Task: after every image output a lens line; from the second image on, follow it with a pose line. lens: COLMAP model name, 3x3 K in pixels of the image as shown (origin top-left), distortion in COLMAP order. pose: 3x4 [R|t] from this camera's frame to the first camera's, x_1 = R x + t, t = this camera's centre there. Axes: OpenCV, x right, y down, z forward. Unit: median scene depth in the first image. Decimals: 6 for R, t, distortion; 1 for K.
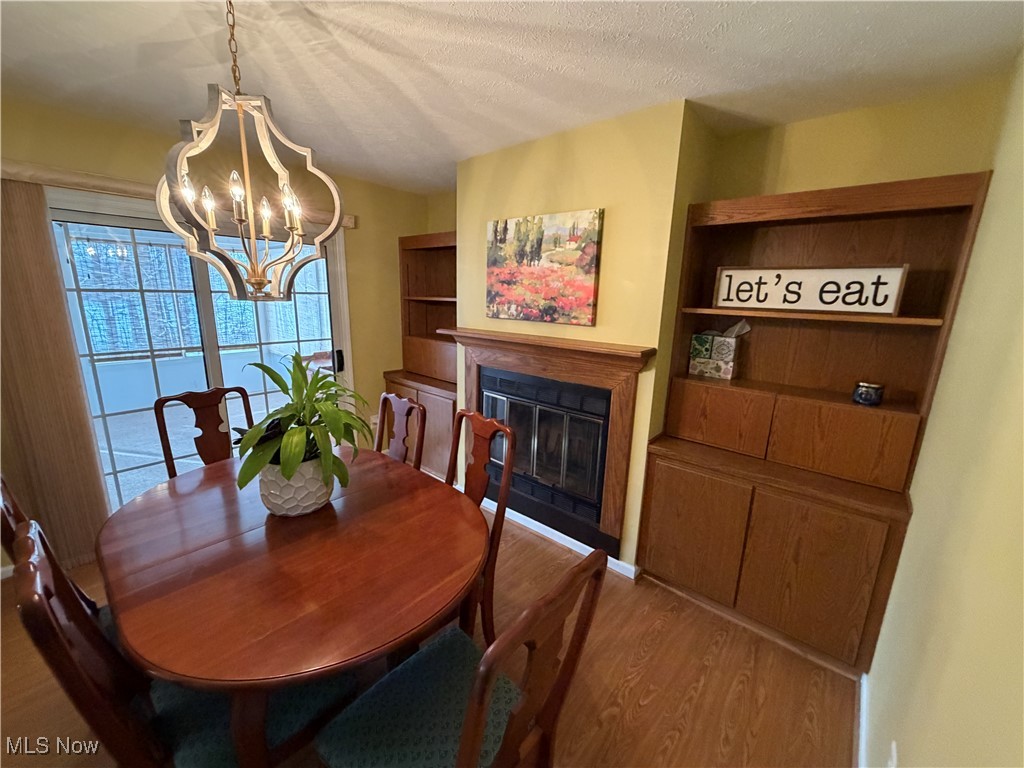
lens RADIAL K [[407.5, 0, 508.2], [0, 407.5, 383.3], [0, 0, 1]] dist [0.000484, 0.000147]
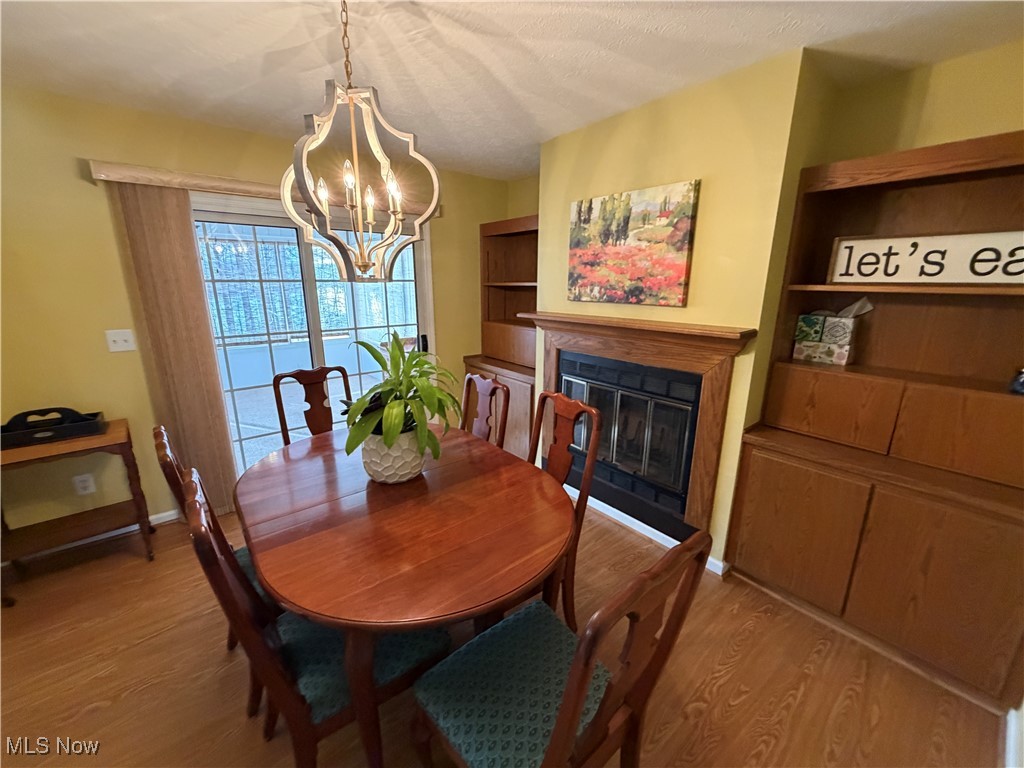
lens RADIAL K [[406.8, 0, 508.8], [0, 406.8, 383.4], [0, 0, 1]] dist [0.000047, 0.000129]
pose [[0.985432, 0.020080, -0.168881, -0.032017], [-0.015622, 0.999495, 0.027687, 0.019650], [0.169352, -0.024645, 0.985247, -0.002589]]
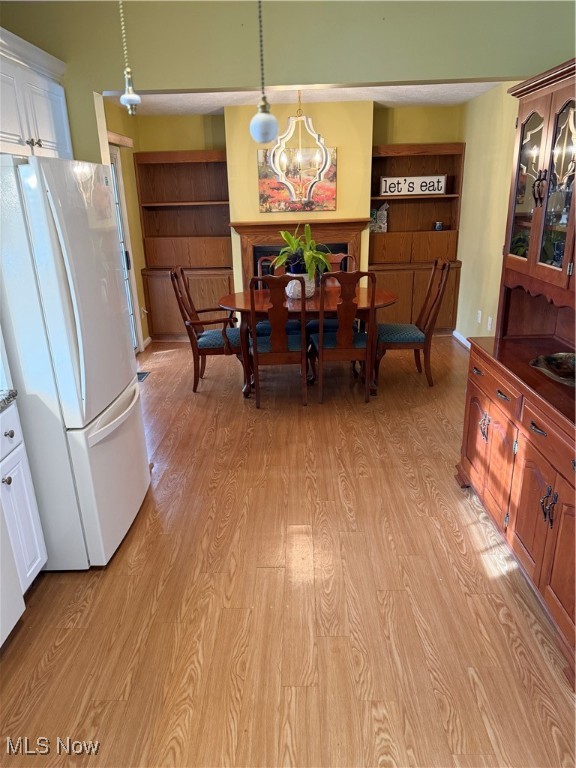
lens RADIAL K [[541.4, 0, 282.5], [0, 541.4, 384.3], [0, 0, 1]] dist [0.155601, -0.293367]
pose [[0.763838, -0.254038, 0.593309, -1.944932], [0.186199, 0.966929, 0.174296, 0.176568], [-0.617966, -0.022660, 0.785879, -1.016505]]
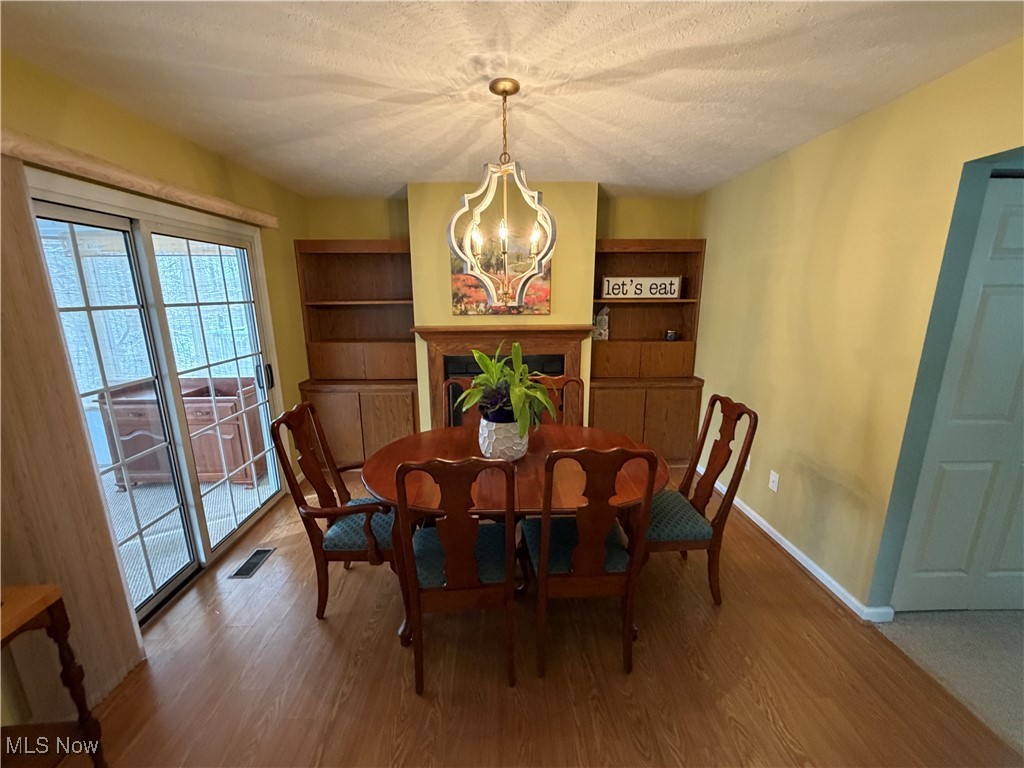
lens RADIAL K [[406.8, 0, 508.8], [0, 406.8, 383.4], [0, 0, 1]] dist [0.000047, 0.000129]
pose [[0.737390, -0.177195, 0.651812, -1.049508], [0.171110, 0.982505, 0.073519, -0.027941], [-0.653435, 0.057320, 0.754809, -0.034091]]
